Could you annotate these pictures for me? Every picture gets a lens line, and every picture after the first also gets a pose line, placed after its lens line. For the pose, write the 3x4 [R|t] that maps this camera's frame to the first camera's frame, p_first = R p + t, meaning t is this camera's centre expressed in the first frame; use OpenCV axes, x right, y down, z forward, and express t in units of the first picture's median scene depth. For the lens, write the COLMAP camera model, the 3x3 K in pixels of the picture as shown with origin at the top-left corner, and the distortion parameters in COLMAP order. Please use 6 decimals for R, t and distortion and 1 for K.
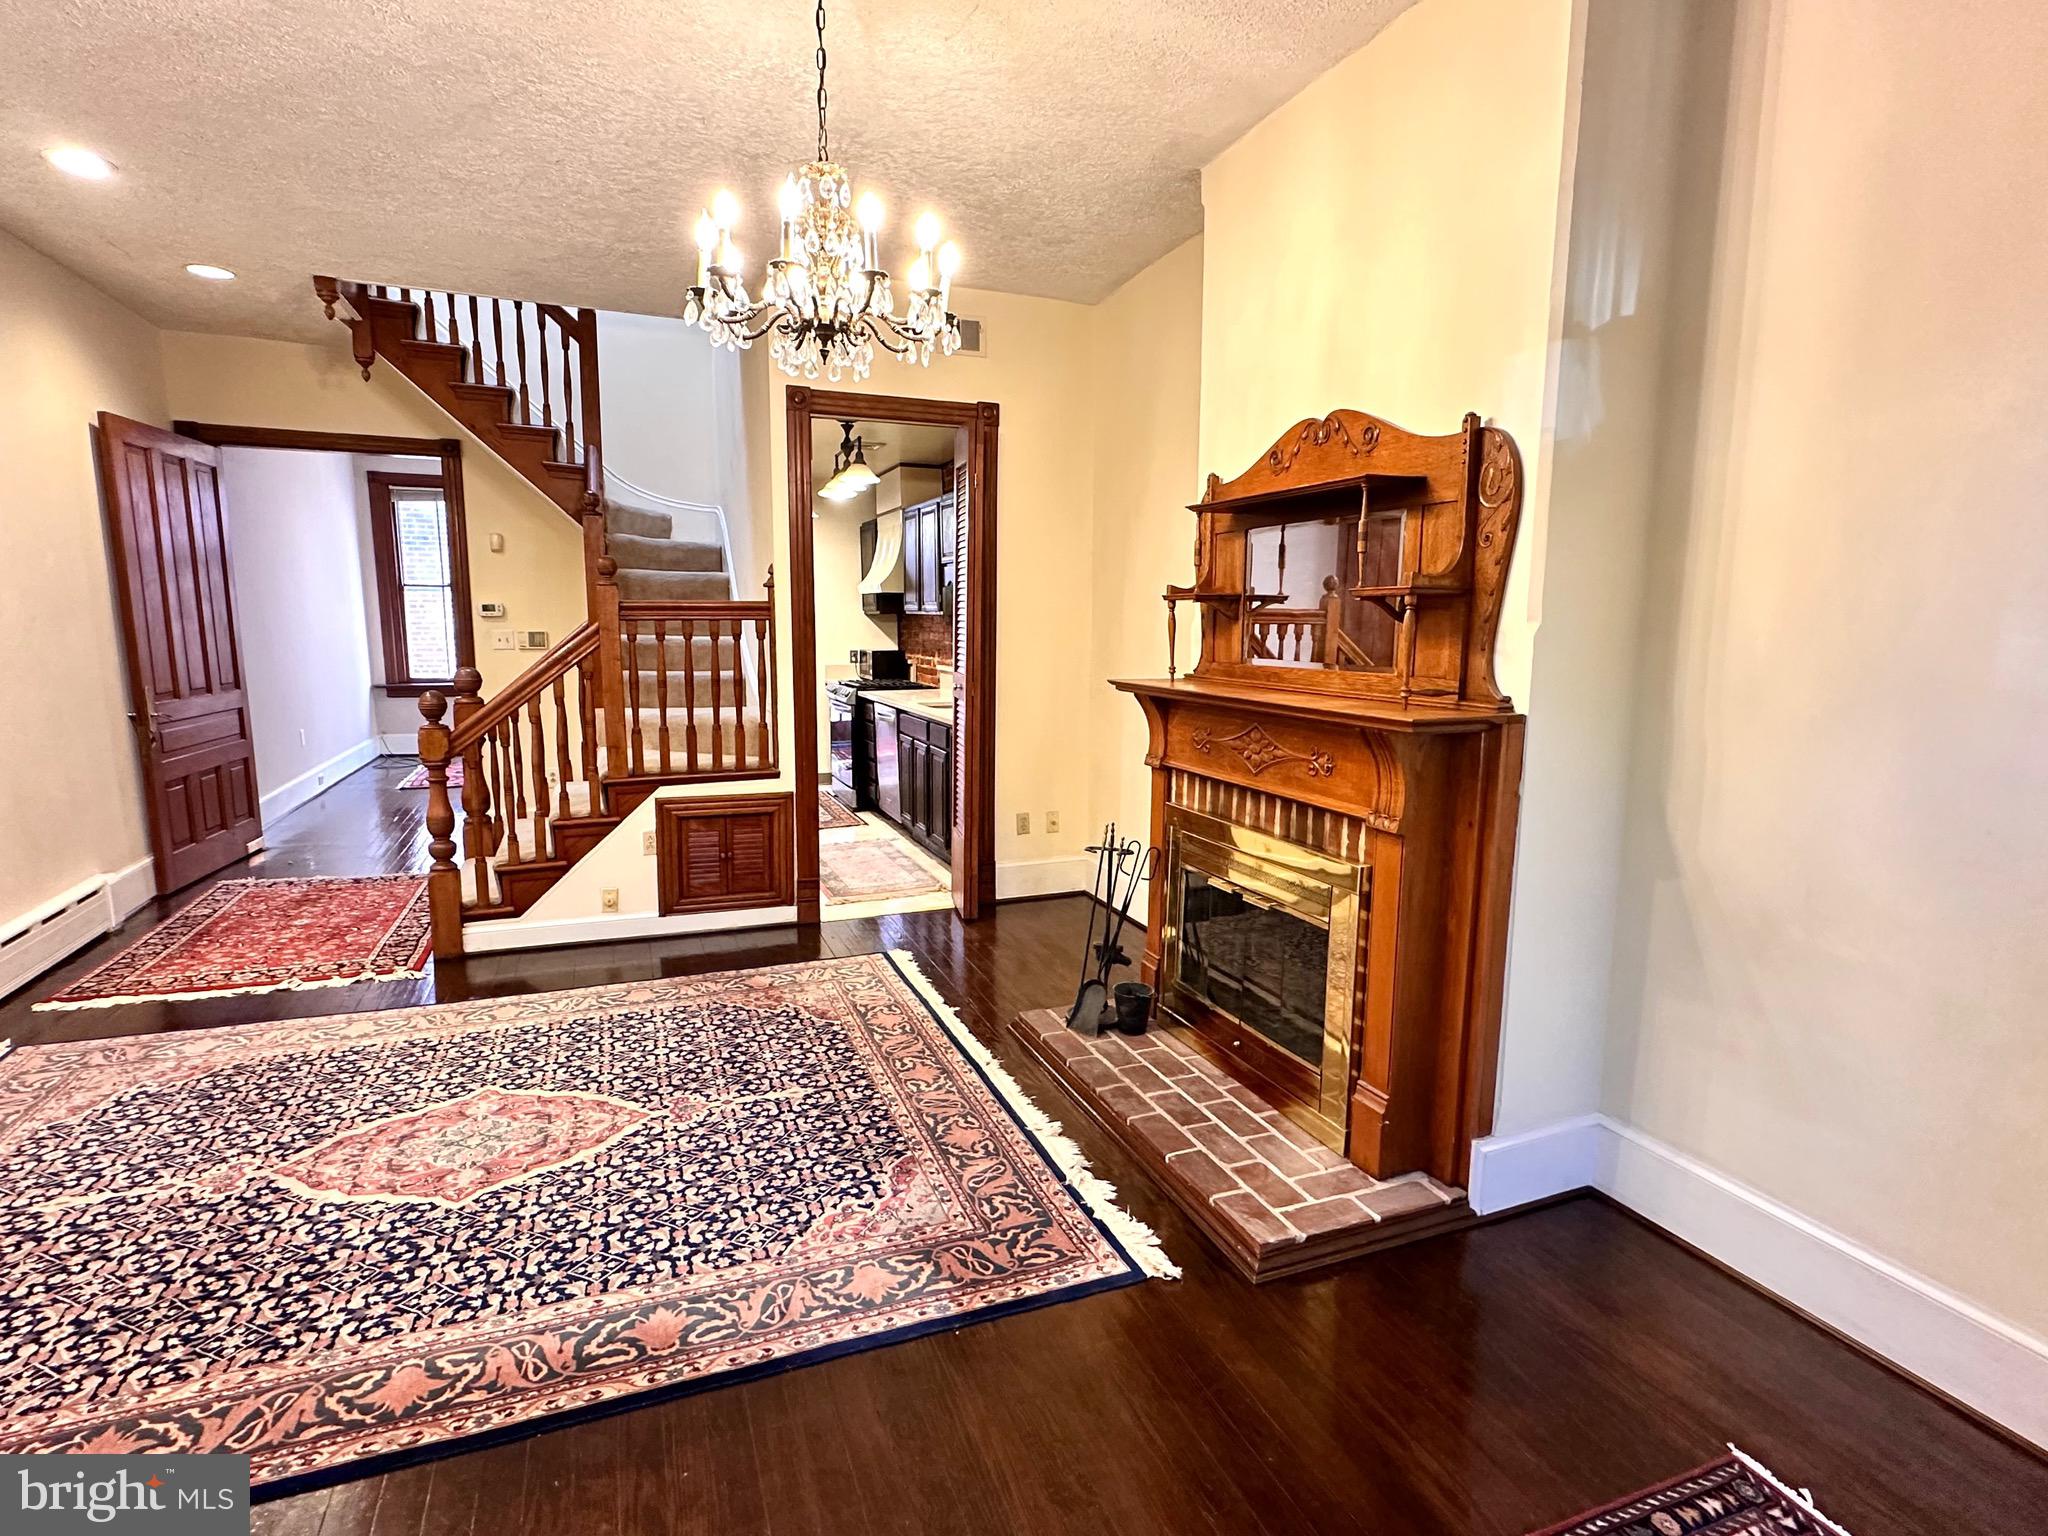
lens RADIAL K [[1020.5, 0, 1024.0], [0, 1020.5, 768.0], [0, 0, 1]] dist [-0.004258, 0.000032]
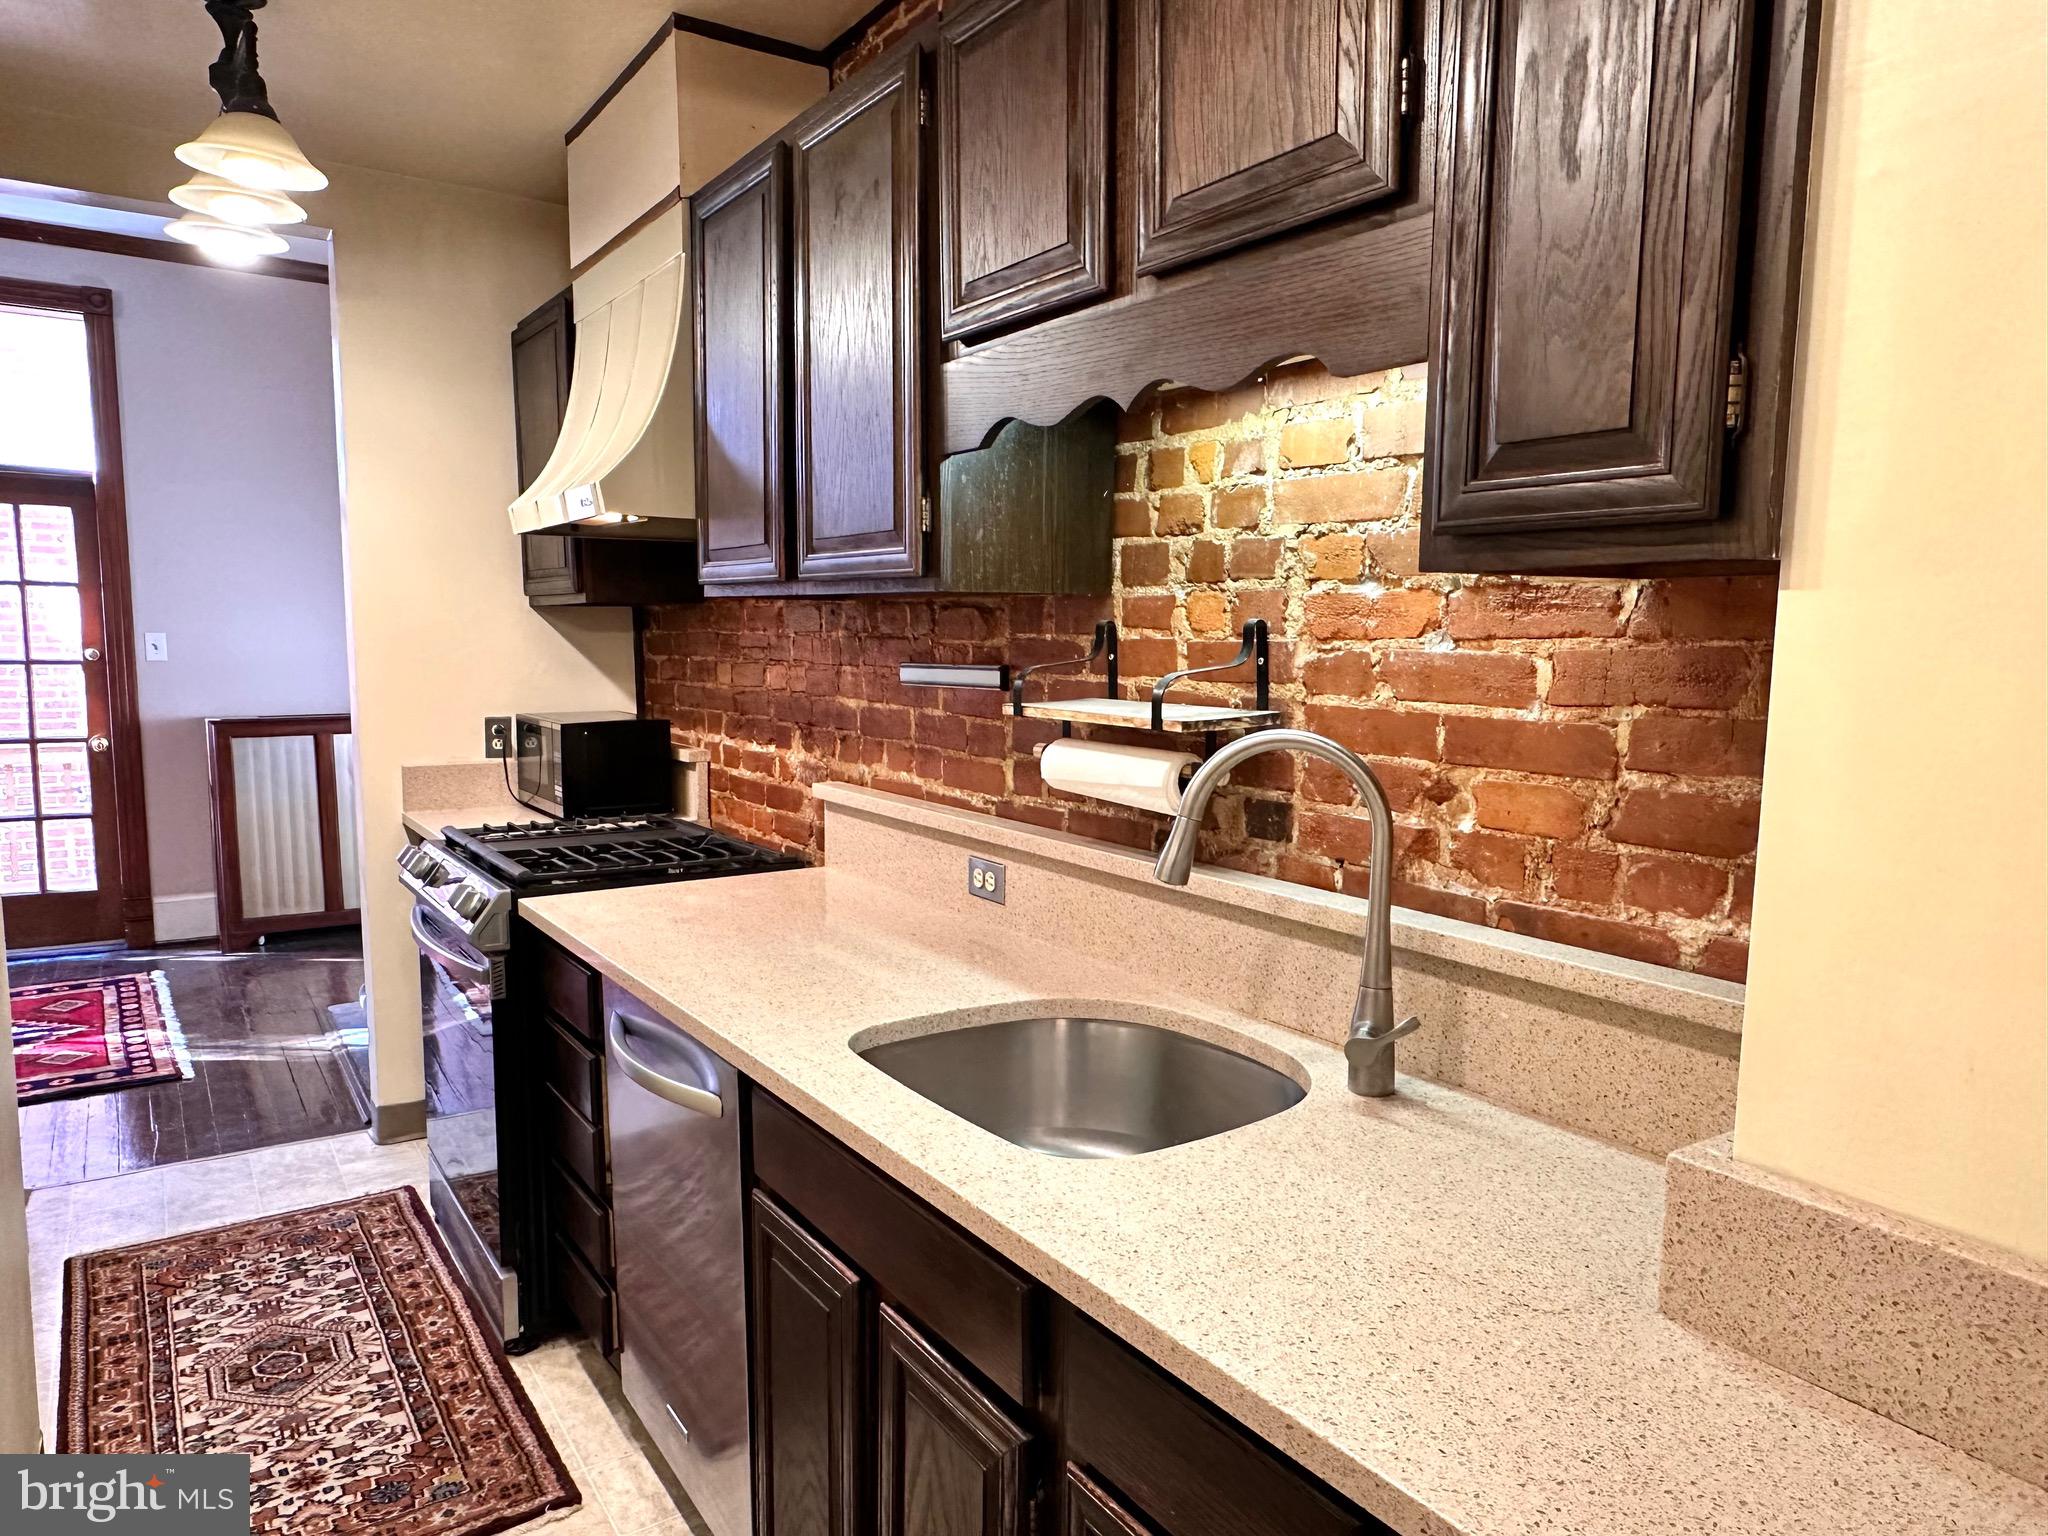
lens RADIAL K [[1348.3, 0, 1024.0], [0, 1348.3, 768.0], [0, 0, 1]] dist [0.001618, 0.000178]
pose [[0.978853, -0.021603, 0.203422, -0.098812], [0.030534, 0.998698, -0.040867, -0.083733], [-0.202274, 0.046214, 0.978238, 0.597849]]
